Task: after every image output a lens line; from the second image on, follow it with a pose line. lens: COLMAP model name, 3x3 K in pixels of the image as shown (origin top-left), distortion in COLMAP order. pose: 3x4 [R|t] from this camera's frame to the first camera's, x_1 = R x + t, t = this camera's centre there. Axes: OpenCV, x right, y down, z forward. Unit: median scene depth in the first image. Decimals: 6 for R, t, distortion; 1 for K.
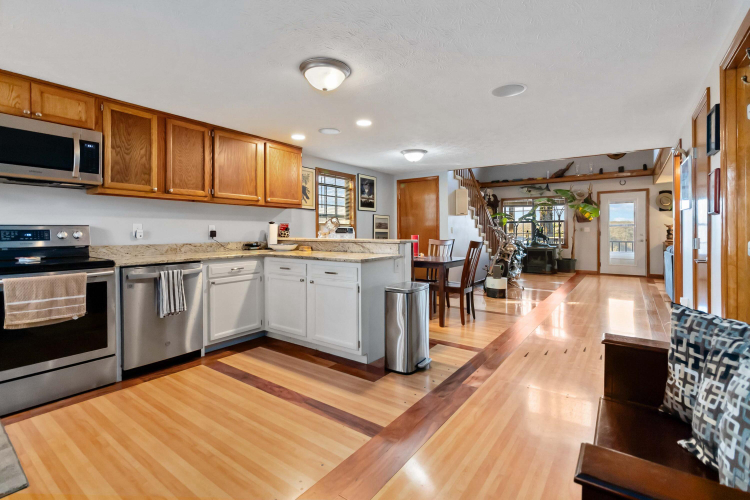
lens RADIAL K [[353.6, 0, 372.9], [0, 353.6, 233.3], [0, 0, 1]] dist [0.002090, -0.000262]
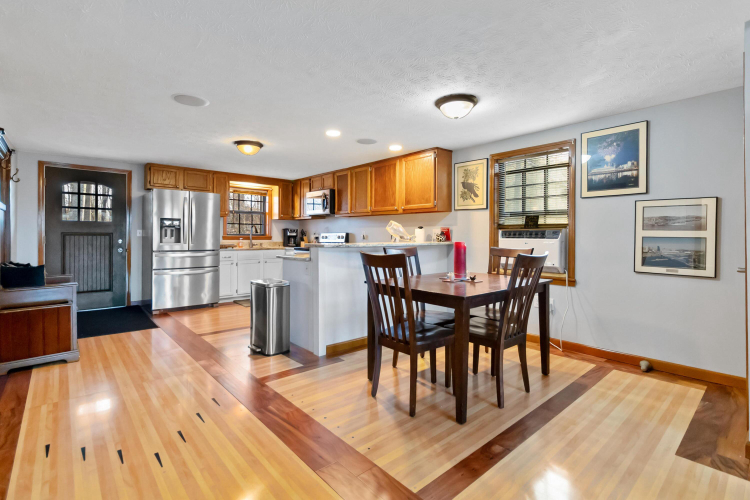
lens RADIAL K [[353.6, 0, 376.2], [0, 353.6, 238.4], [0, 0, 1]] dist [0.002090, -0.000262]
pose [[-0.210449, 0.005618, -0.977589, 0.864218], [-0.007965, 0.999940, 0.007461, -0.003961], [0.977572, 0.009357, -0.210392, 1.178939]]
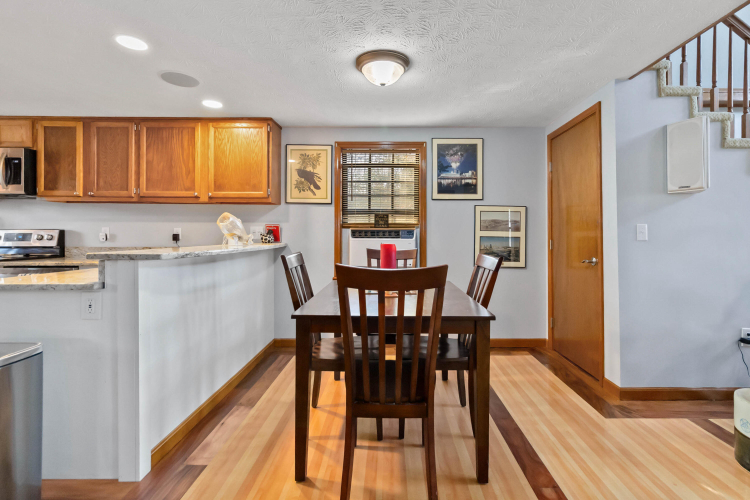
lens RADIAL K [[353.6, 0, 390.0], [0, 353.6, 235.1], [0, 0, 1]] dist [0.002090, -0.000262]
pose [[0.593074, 0.000672, -0.805148, 0.587857], [-0.006695, 0.999969, -0.004097, -0.004533], [0.805120, 0.007820, 0.593060, 0.870790]]
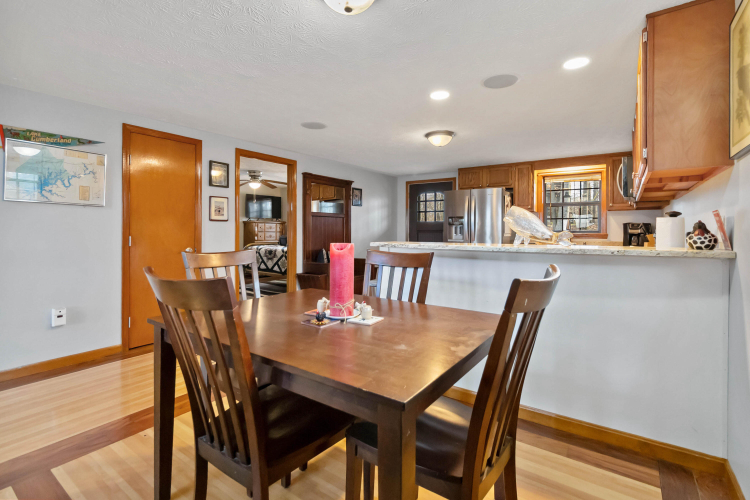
lens RADIAL K [[353.6, 0, 376.4], [0, 353.6, 232.1], [0, 0, 1]] dist [0.002090, -0.000262]
pose [[-0.999835, -0.005014, -0.017454, 0.112038], [-0.005162, 0.999951, 0.008488, -0.010706], [0.017411, 0.008577, -0.999812, 1.561121]]
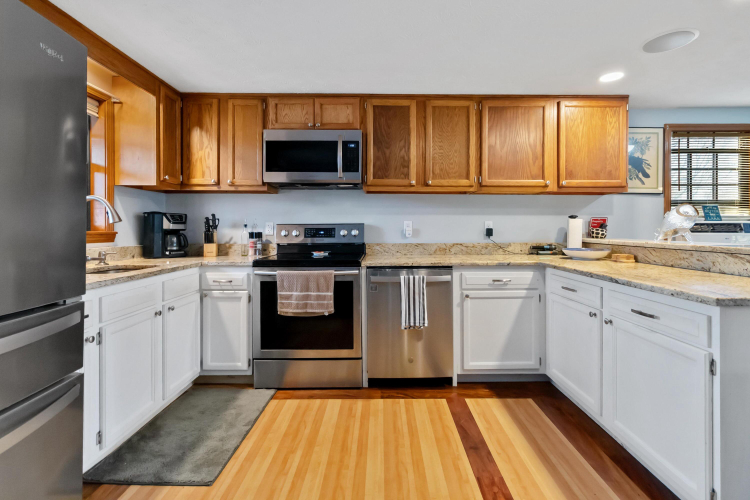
lens RADIAL K [[353.6, 0, 380.9], [0, 353.6, 229.9], [0, 0, 1]] dist [0.002090, -0.000262]
pose [[0.601194, 0.004391, -0.799091, 0.043866], [-0.003983, 0.999989, 0.002499, -0.004681], [0.799093, 0.001680, 0.601205, 0.304595]]
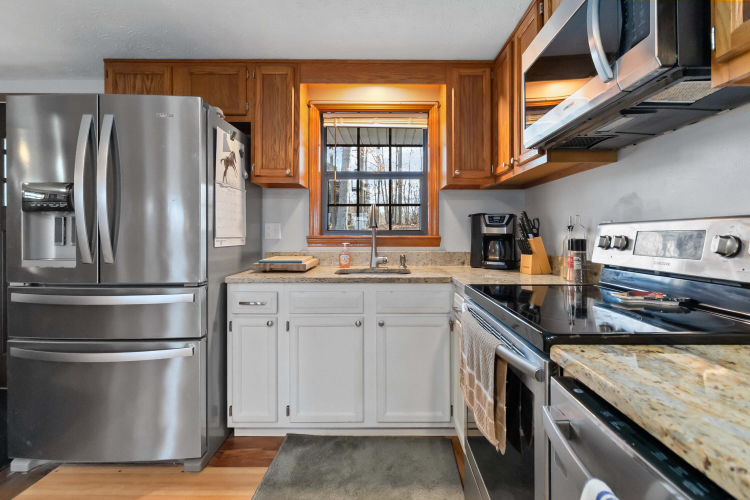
lens RADIAL K [[353.6, 0, 382.9], [0, 353.6, 231.6], [0, 0, 1]] dist [0.002090, -0.000262]
pose [[-0.805022, -0.001267, -0.593244, -0.285942], [-0.001402, 0.999999, -0.000232, -0.005848], [0.593243, 0.000645, -0.805023, 0.748479]]
